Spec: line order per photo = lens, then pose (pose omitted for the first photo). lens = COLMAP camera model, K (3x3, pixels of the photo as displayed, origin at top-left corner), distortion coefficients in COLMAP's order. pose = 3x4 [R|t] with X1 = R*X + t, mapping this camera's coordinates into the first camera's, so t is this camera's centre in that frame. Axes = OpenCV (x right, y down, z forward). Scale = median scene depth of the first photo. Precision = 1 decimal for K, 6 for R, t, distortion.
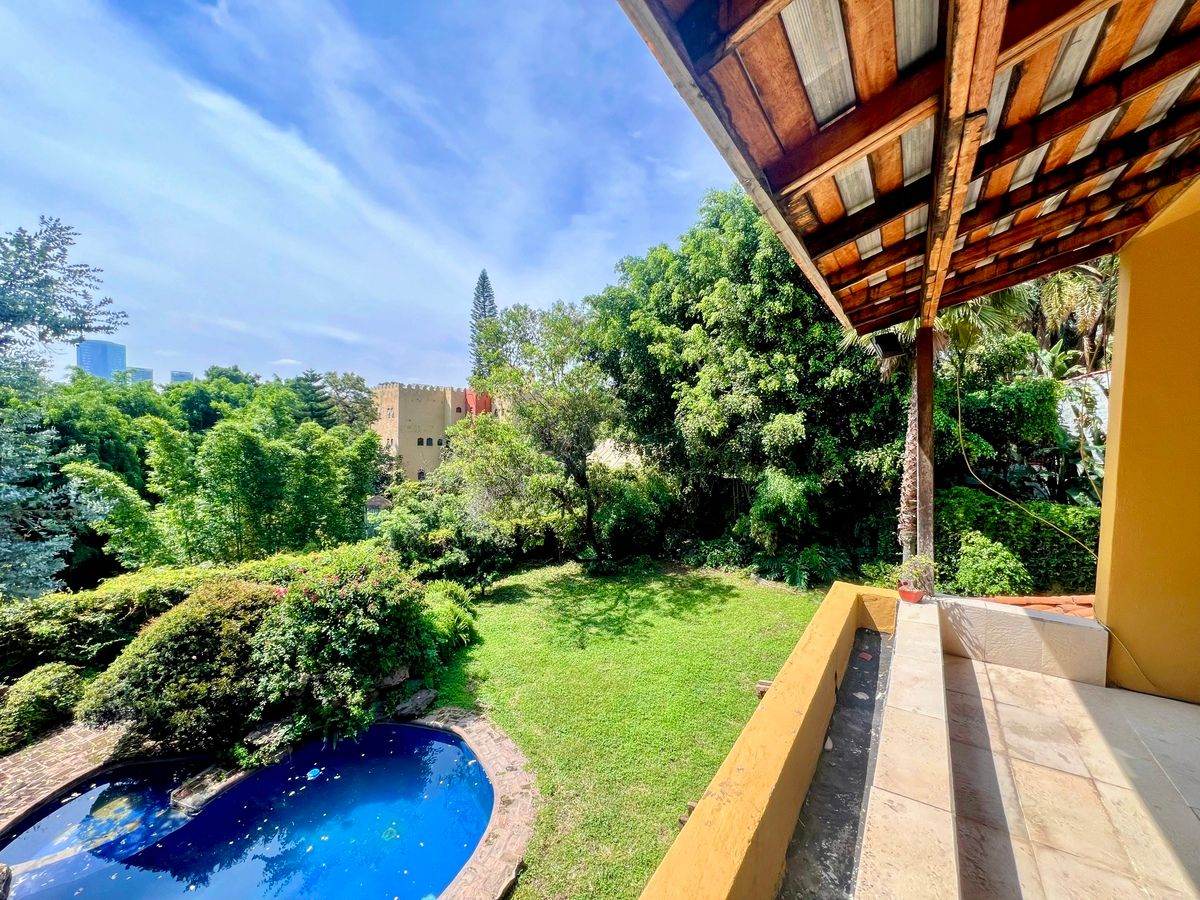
lens RADIAL K [[477.2, 0, 602.2], [0, 477.2, 455.5], [0, 0, 1]] dist [-0.000487, -0.000046]
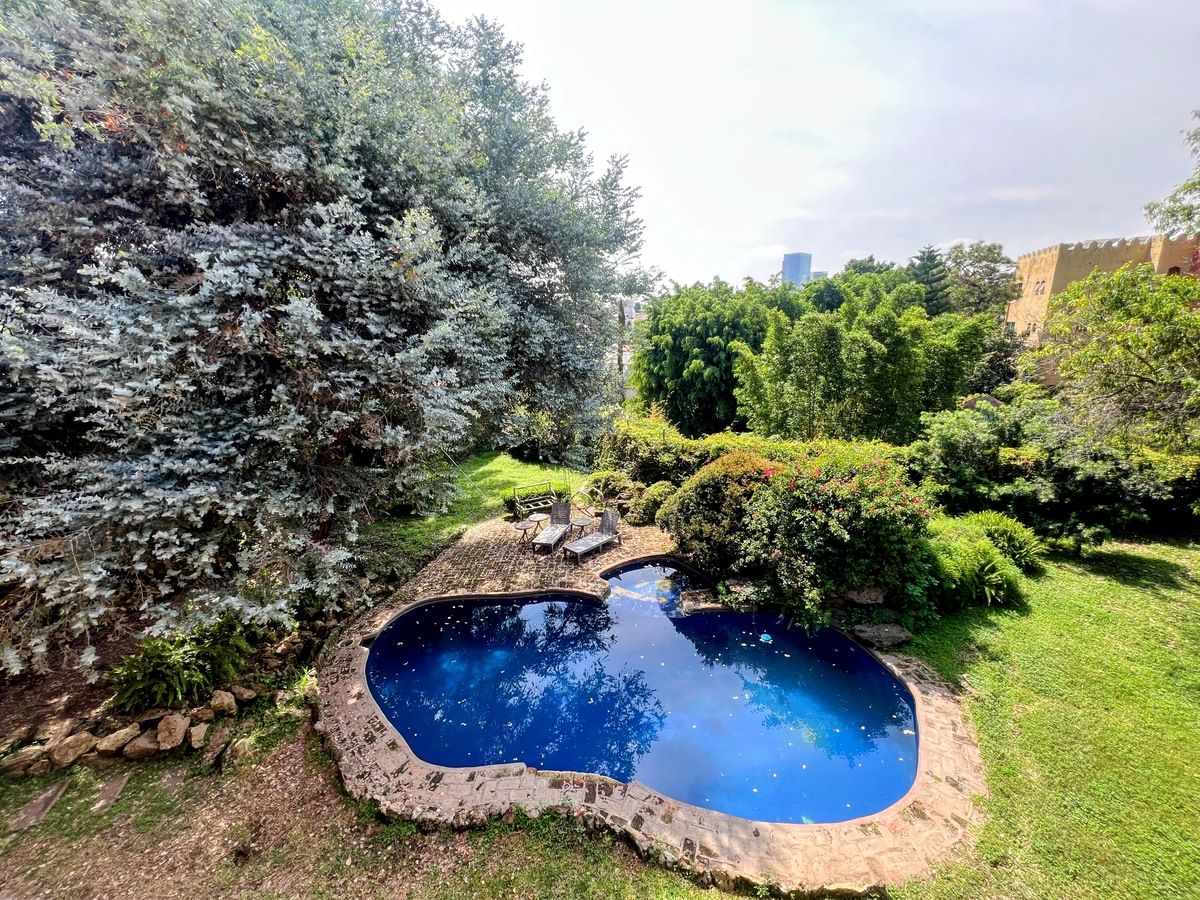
lens RADIAL K [[477.2, 0, 602.2], [0, 477.2, 455.5], [0, 0, 1]] dist [-0.000487, -0.000046]
pose [[0.383654, 0.208535, -0.899624, 0.081307], [-0.003171, 0.974462, 0.224530, 0.006911], [0.923472, -0.083289, 0.374517, 0.150609]]
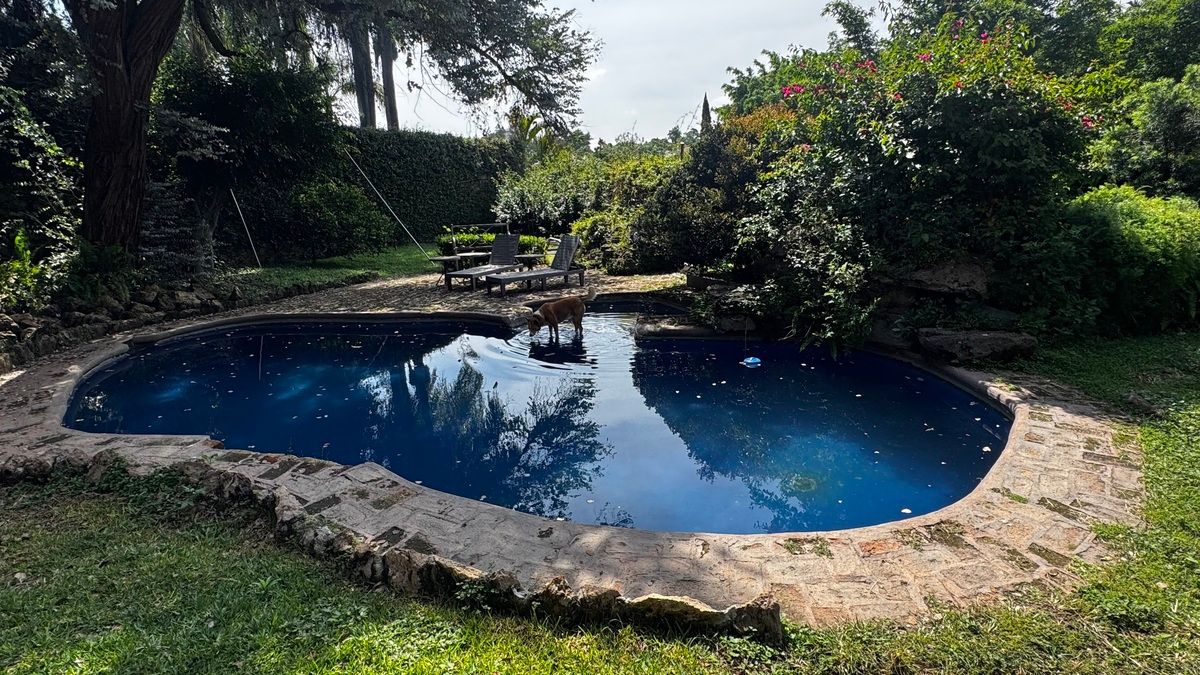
lens RADIAL K [[623.4, 0, 600.0], [0, 623.4, 337.5], [0, 0, 1]] dist [-0.000904, -0.000535]
pose [[0.227013, 0.210456, -0.950880, 0.052007], [-0.014001, 0.976976, 0.212889, 0.253871], [0.973791, -0.035015, 0.224732, 0.340514]]
